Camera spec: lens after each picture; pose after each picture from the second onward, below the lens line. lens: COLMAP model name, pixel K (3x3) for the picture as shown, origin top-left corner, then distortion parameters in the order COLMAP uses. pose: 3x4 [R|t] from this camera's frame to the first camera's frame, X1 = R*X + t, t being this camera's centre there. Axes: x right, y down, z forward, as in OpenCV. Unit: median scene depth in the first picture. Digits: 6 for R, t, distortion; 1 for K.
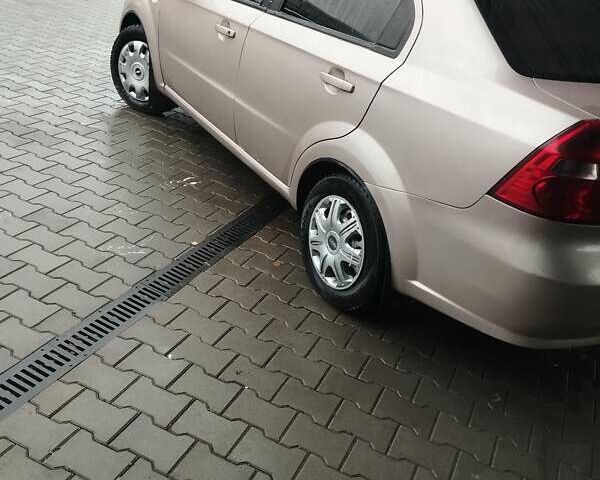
lens RADIAL K [[660.2, 0, 301.7], [0, 660.2, 246.3], [0, 0, 1]] dist [0.026503, 0.000000]
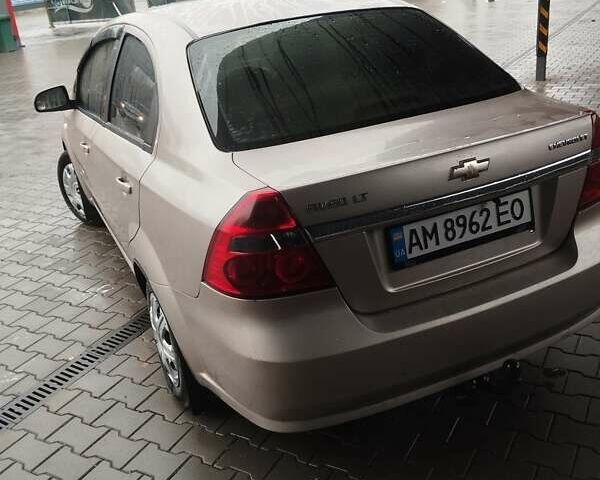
lens RADIAL K [[660.2, 0, 299.7], [0, 660.2, 239.6], [0, 0, 1]] dist [0.026503, 0.000000]
pose [[0.957317, -0.214687, -0.193529, 0.479399], [0.197109, 0.974619, -0.106145, -0.006032], [0.211405, 0.063468, 0.975336, 0.070789]]
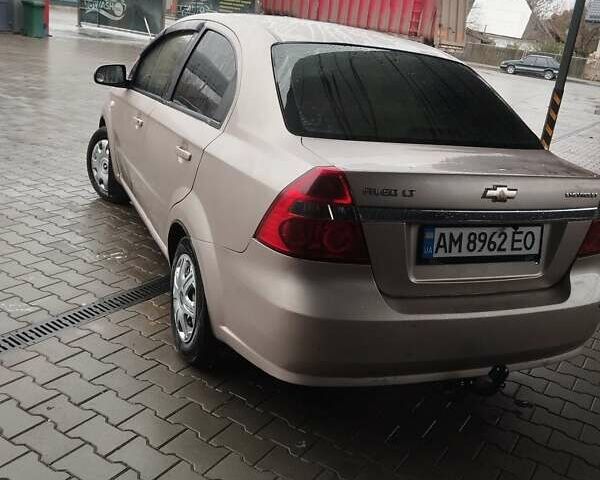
lens RADIAL K [[660.2, 0, 297.9], [0, 660.2, 238.2], [0, 0, 1]] dist [0.026503, 0.000000]
pose [[0.990081, -0.008055, -0.140269, 0.395427], [-0.017828, 0.983083, -0.182292, 0.094219], [0.139364, 0.182984, 0.973188, -0.041788]]
